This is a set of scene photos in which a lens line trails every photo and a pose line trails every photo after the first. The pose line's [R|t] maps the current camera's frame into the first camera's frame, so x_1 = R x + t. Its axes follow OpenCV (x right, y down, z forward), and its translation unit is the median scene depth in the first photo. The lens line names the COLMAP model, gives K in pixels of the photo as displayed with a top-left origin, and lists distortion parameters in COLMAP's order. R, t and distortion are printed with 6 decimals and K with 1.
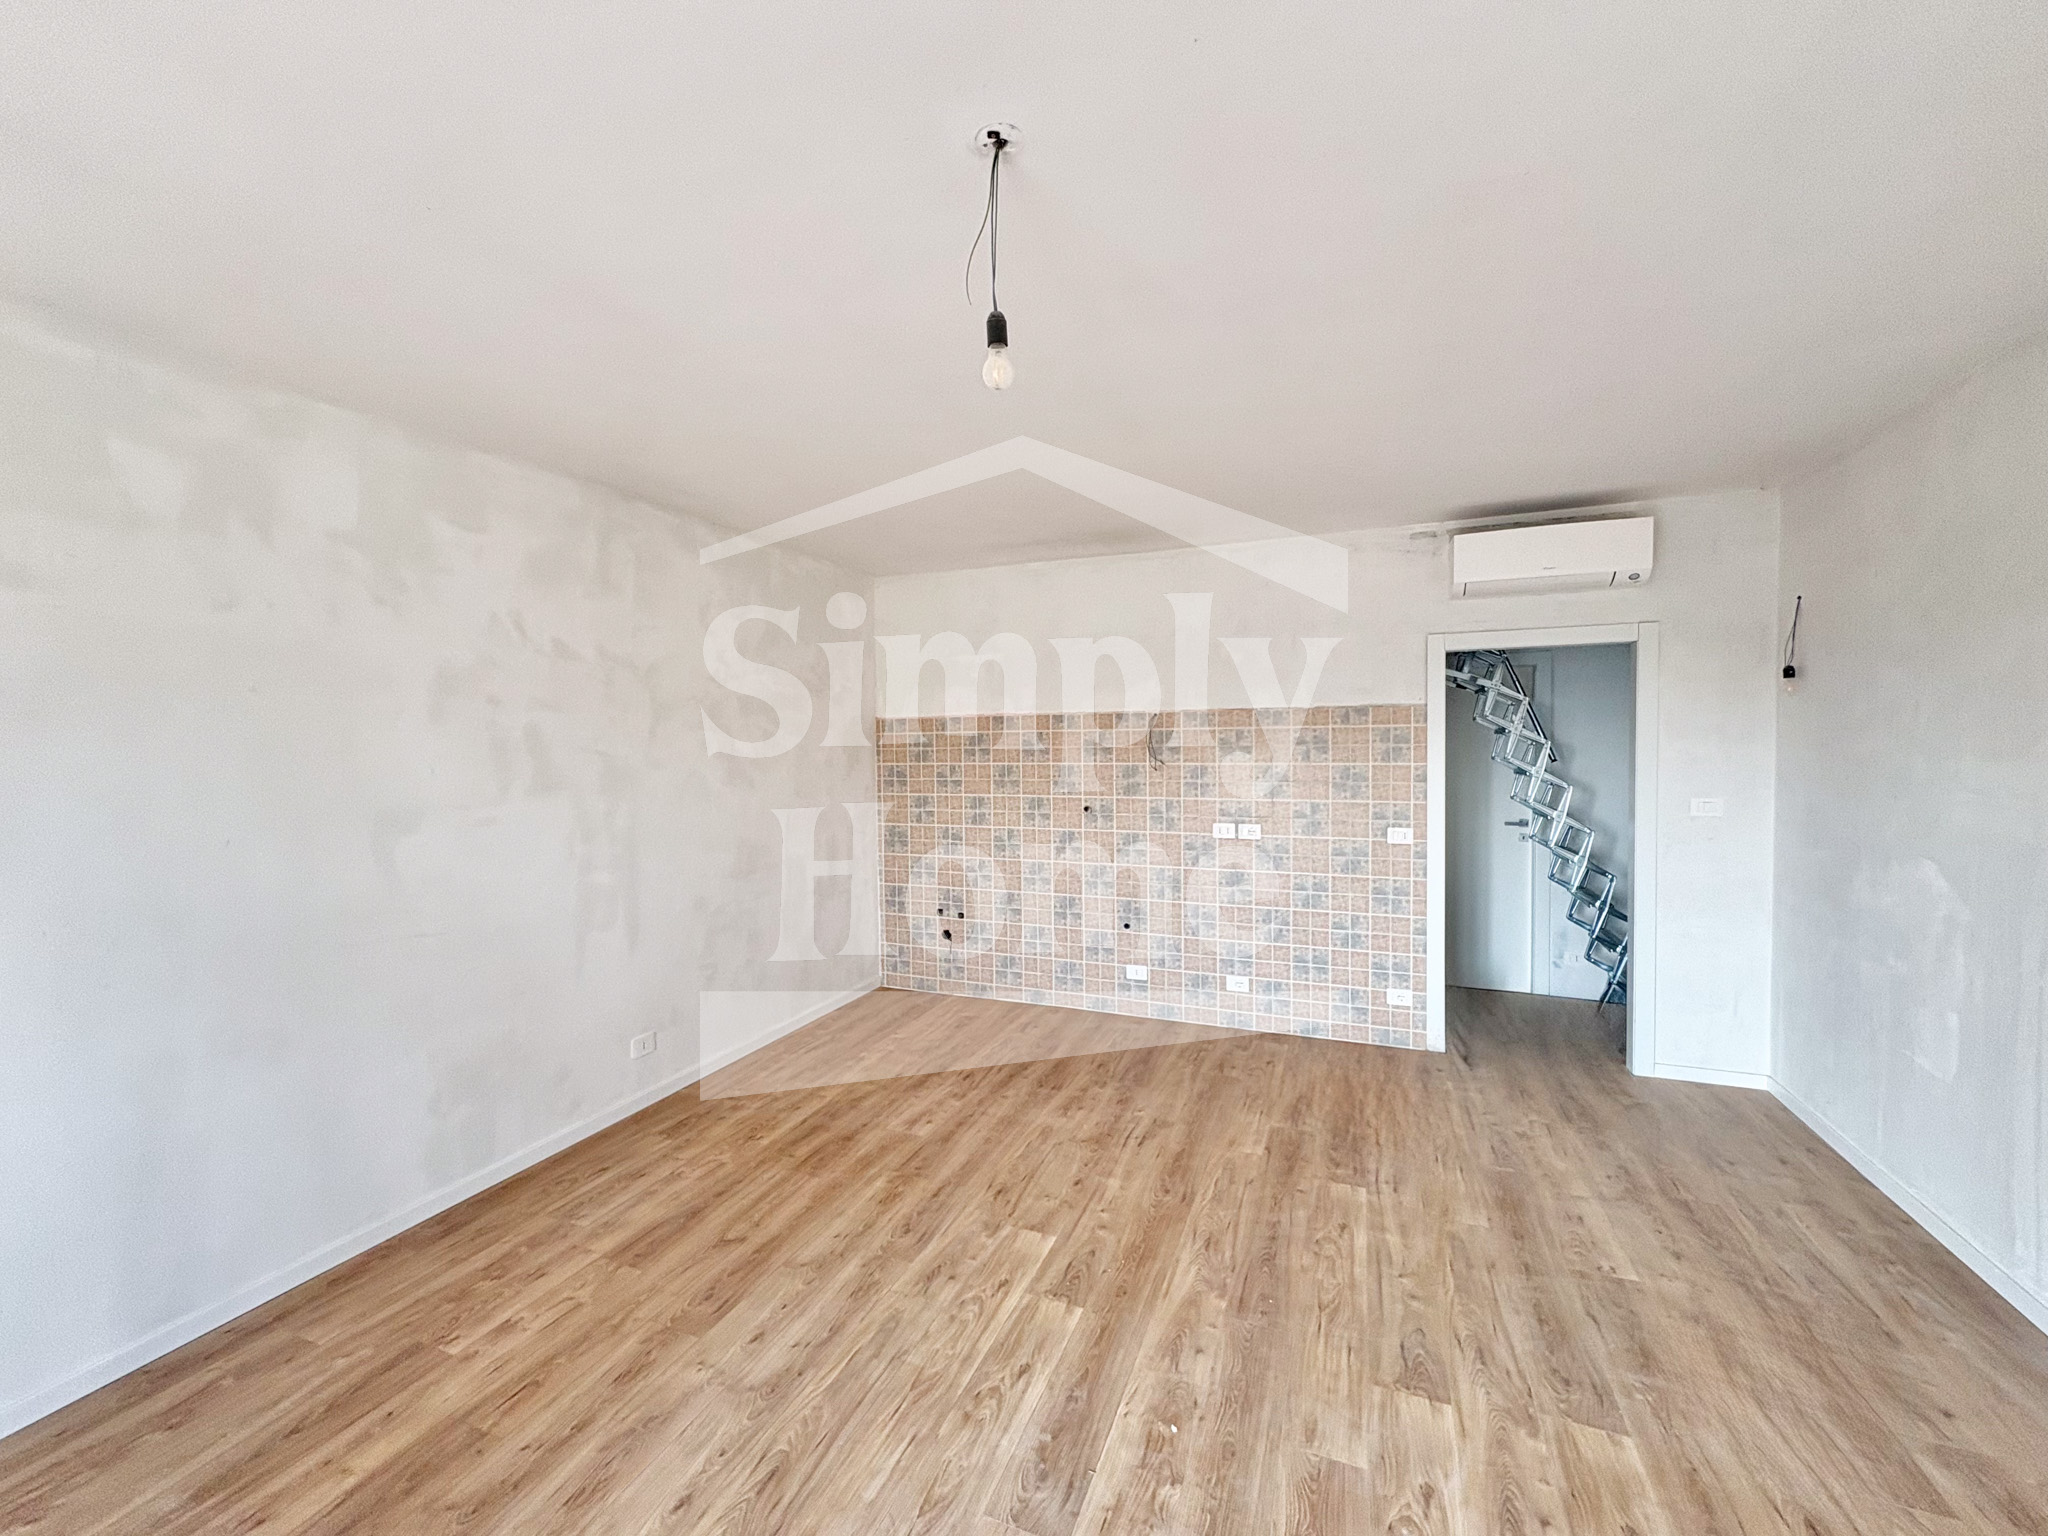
lens RADIAL K [[814.8, 0, 1026.9], [0, 814.8, 767.1], [0, 0, 1]] dist [-0.000377, -0.000042]
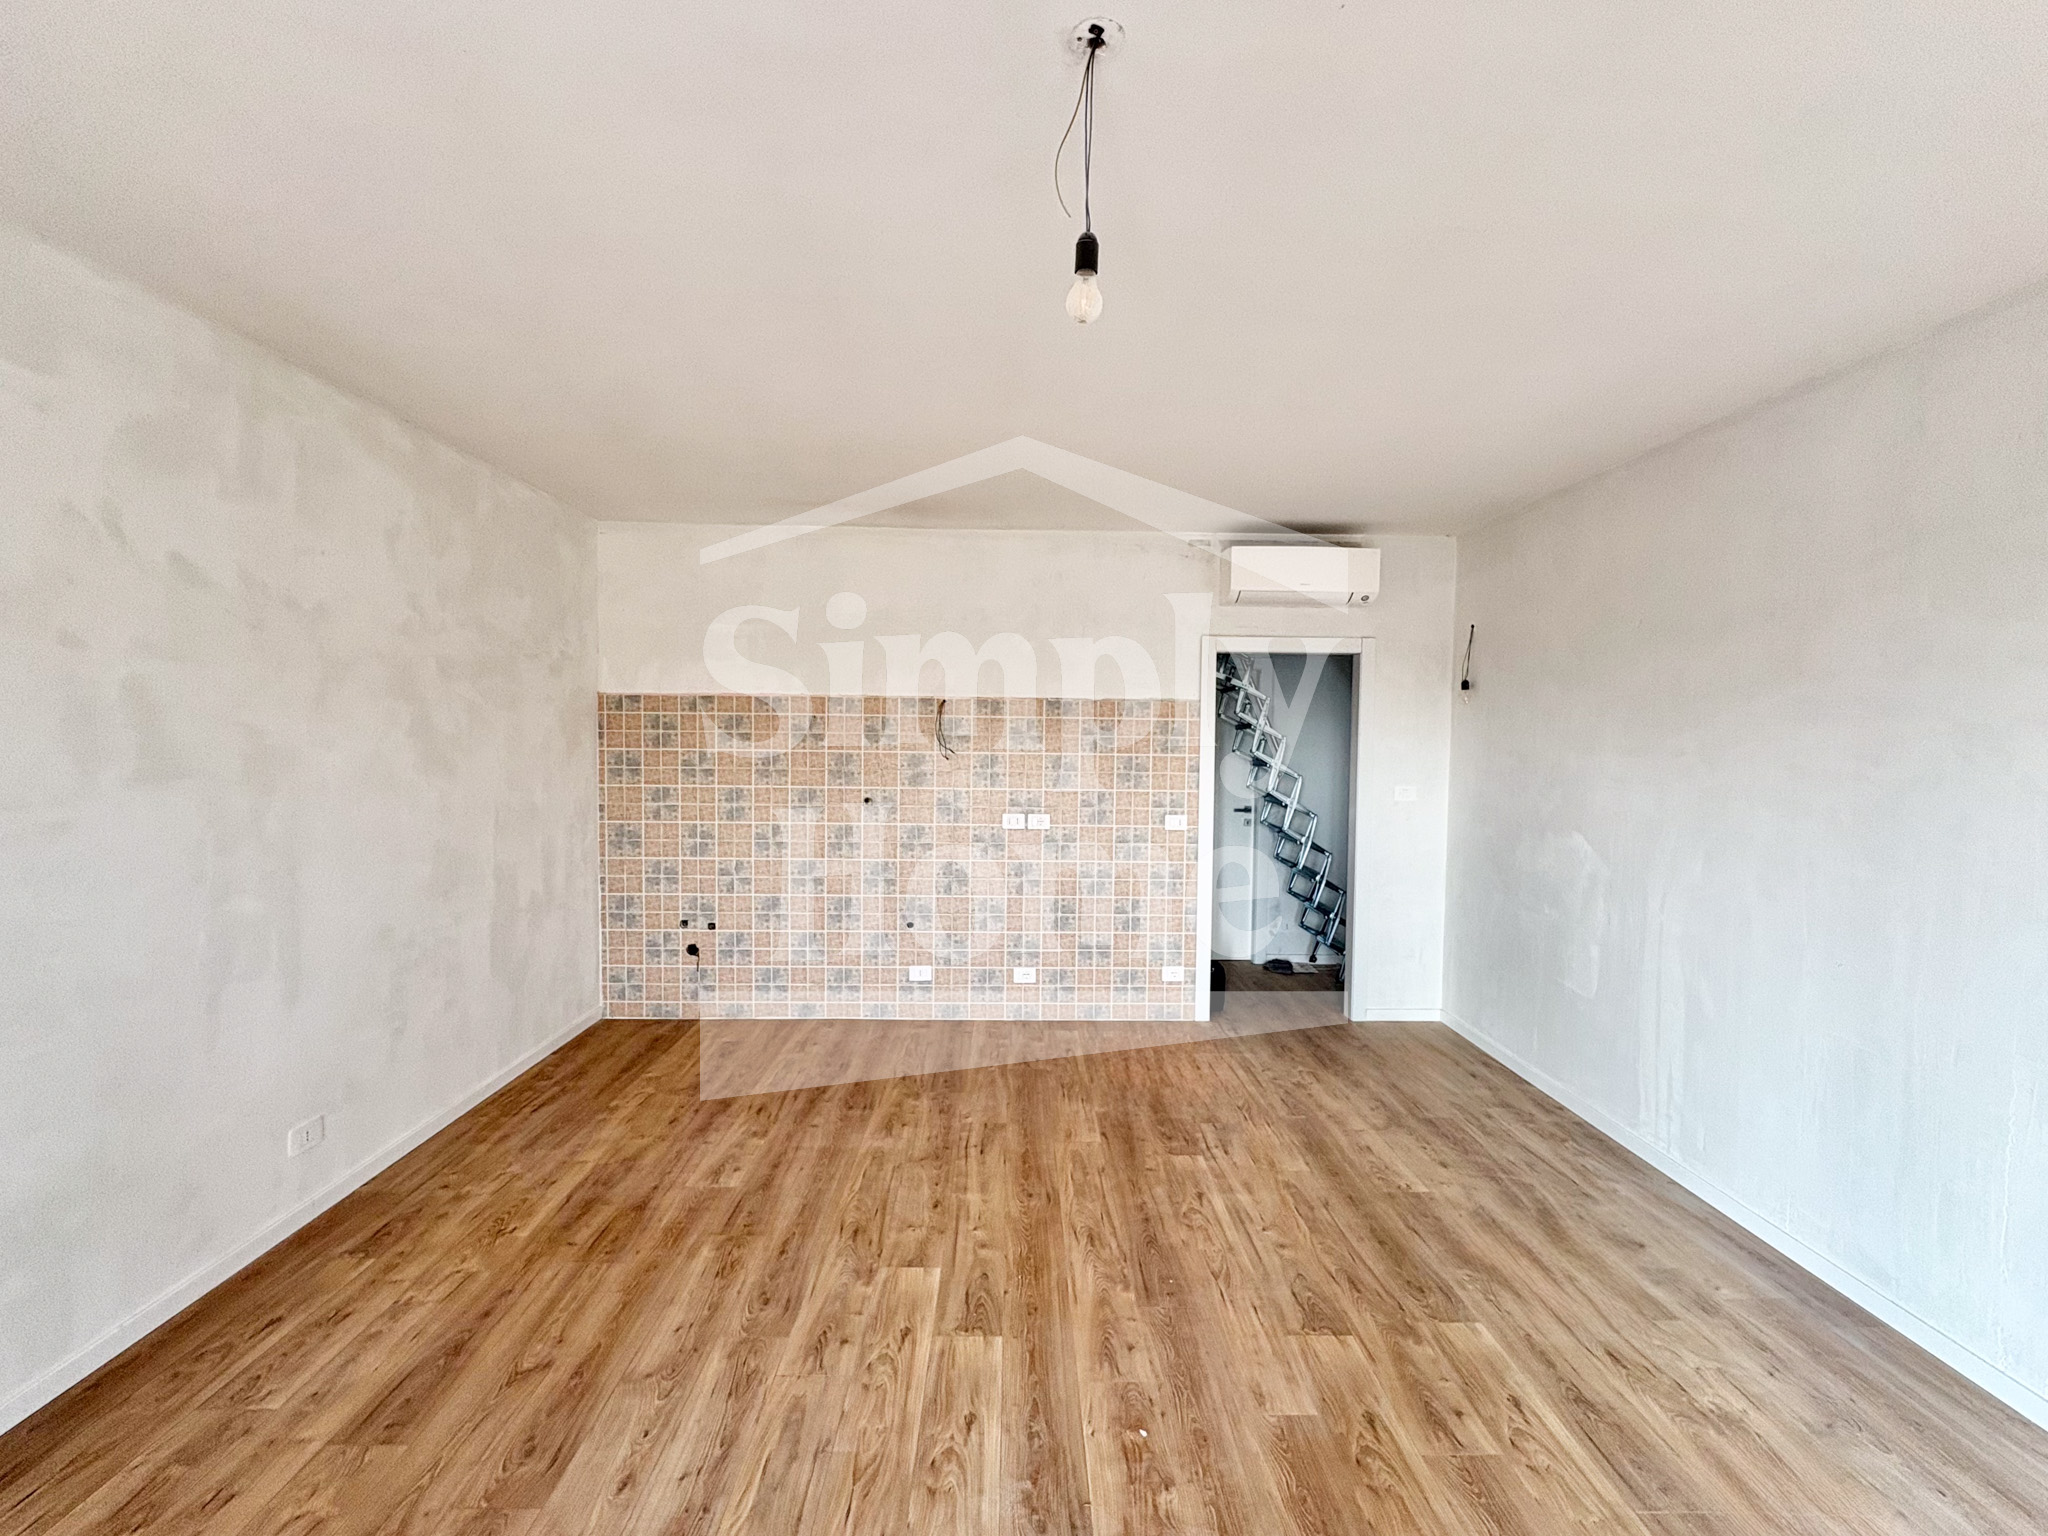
lens RADIAL K [[844.3, 0, 1026.1], [0, 844.3, 766.6], [0, 0, 1]] dist [-0.000058, -0.000207]
pose [[0.918500, 0.005979, 0.395375, -0.213086], [-0.009614, 0.999928, 0.007214, 0.006506], [-0.395303, -0.010427, 0.918492, 0.083739]]
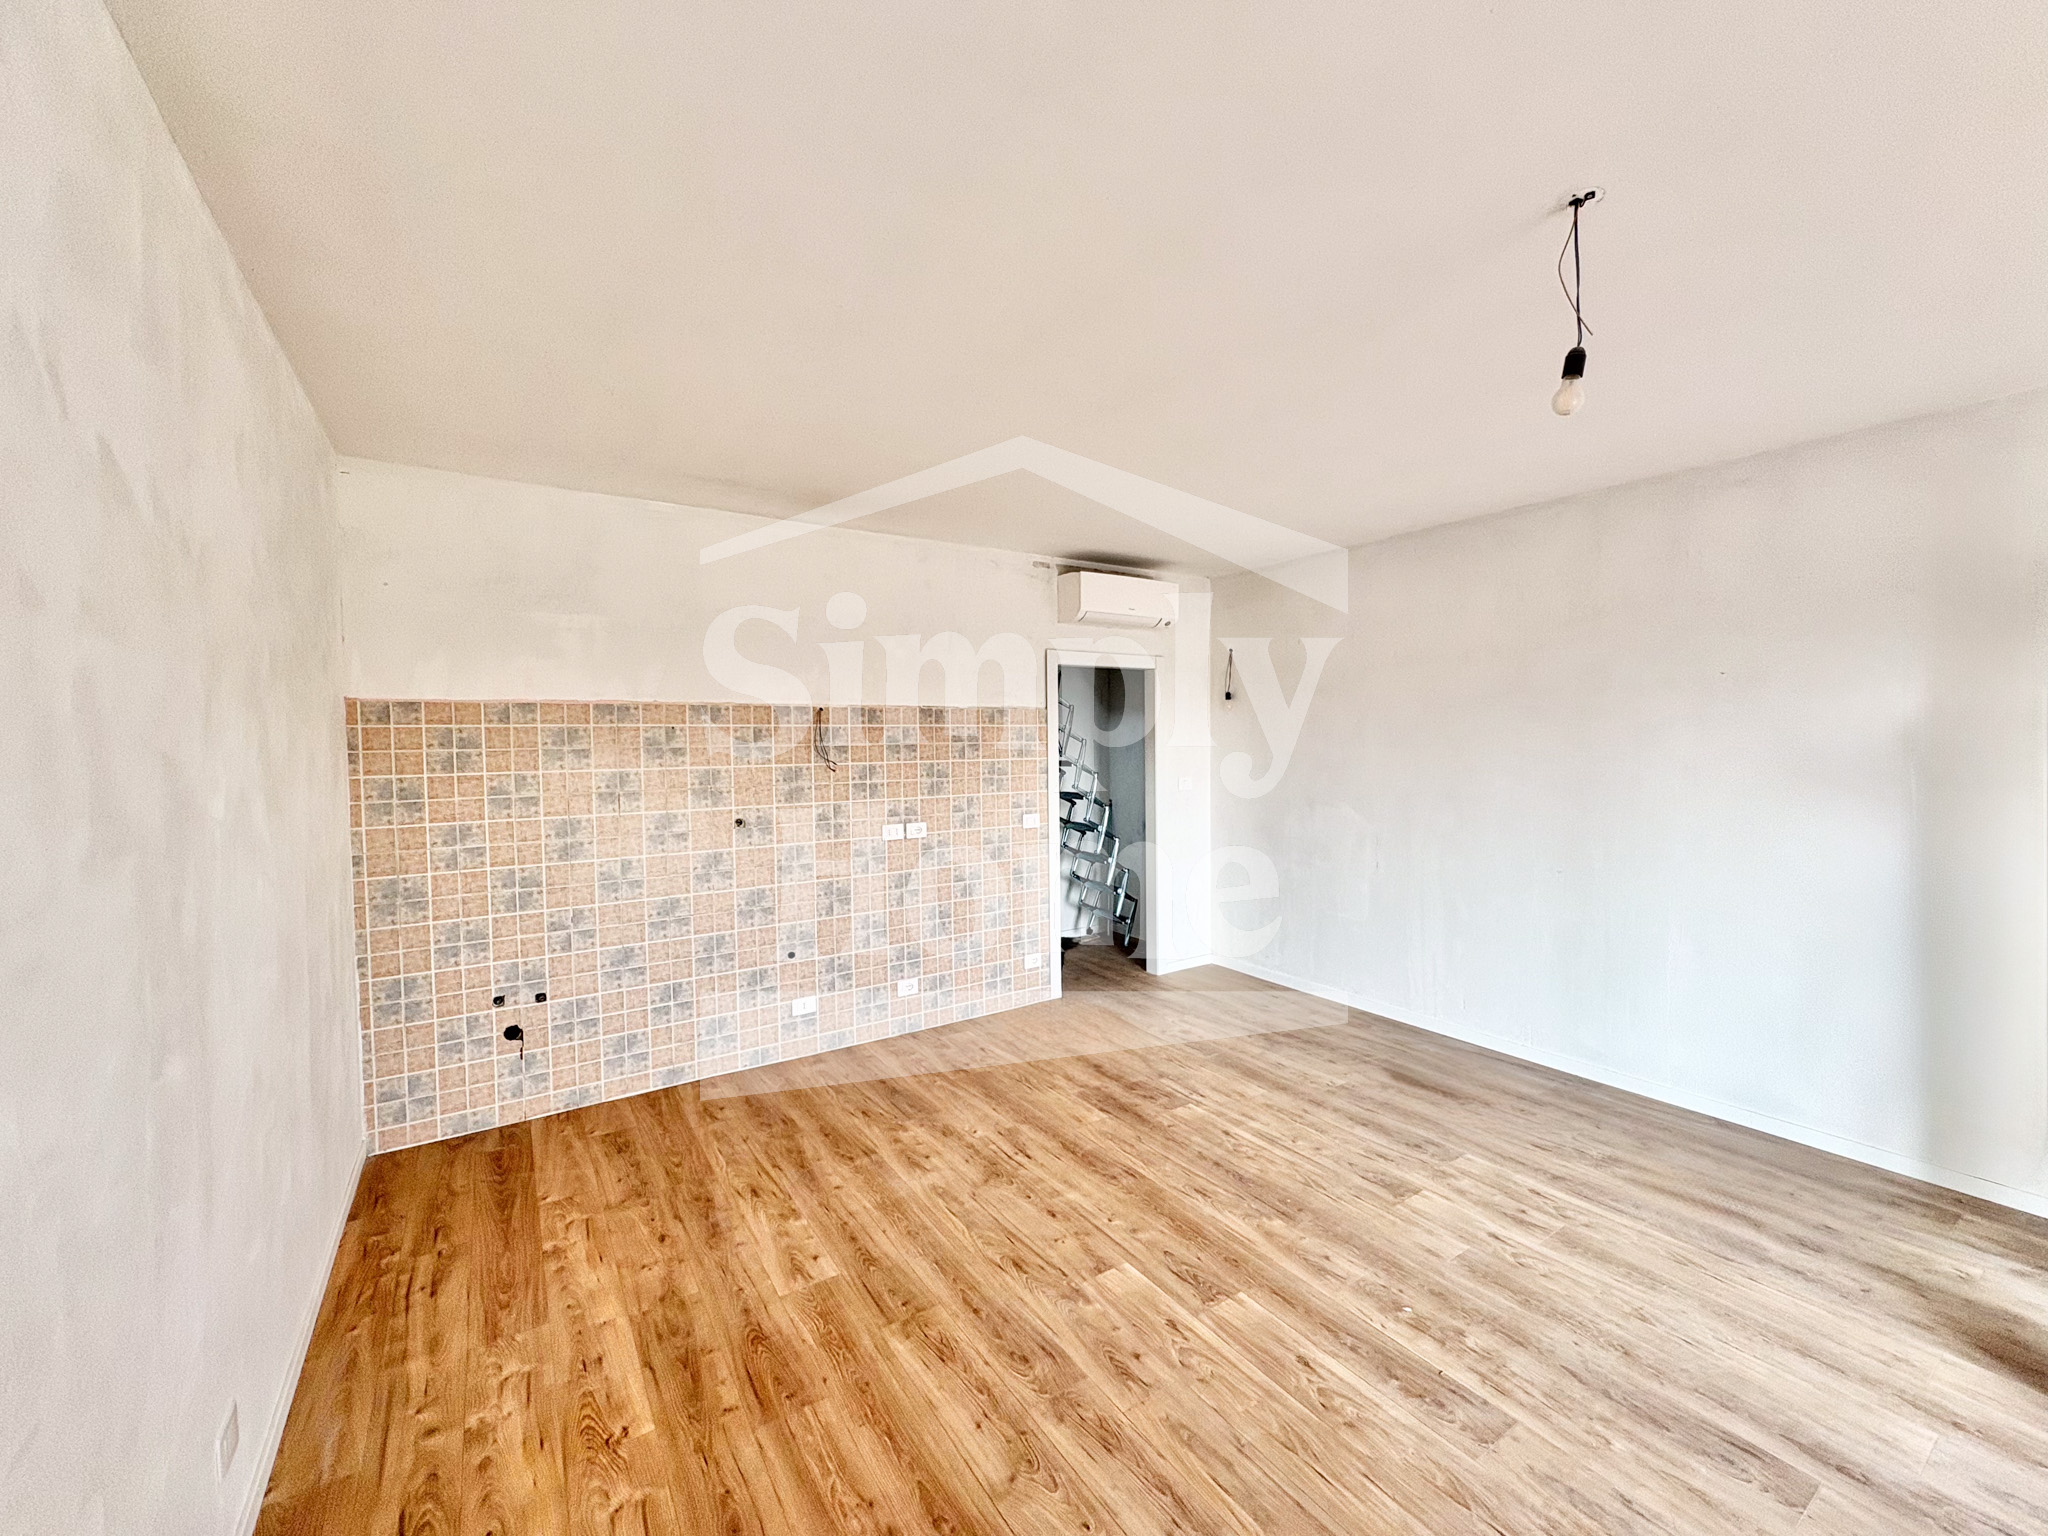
lens RADIAL K [[814.8, 0, 1026.9], [0, 814.8, 767.1], [0, 0, 1]] dist [-0.000377, -0.000042]
pose [[0.565246, -0.024464, 0.824560, -0.664681], [0.029633, 0.999517, 0.009341, -0.004307], [-0.824390, 0.019154, 0.565698, 0.467280]]
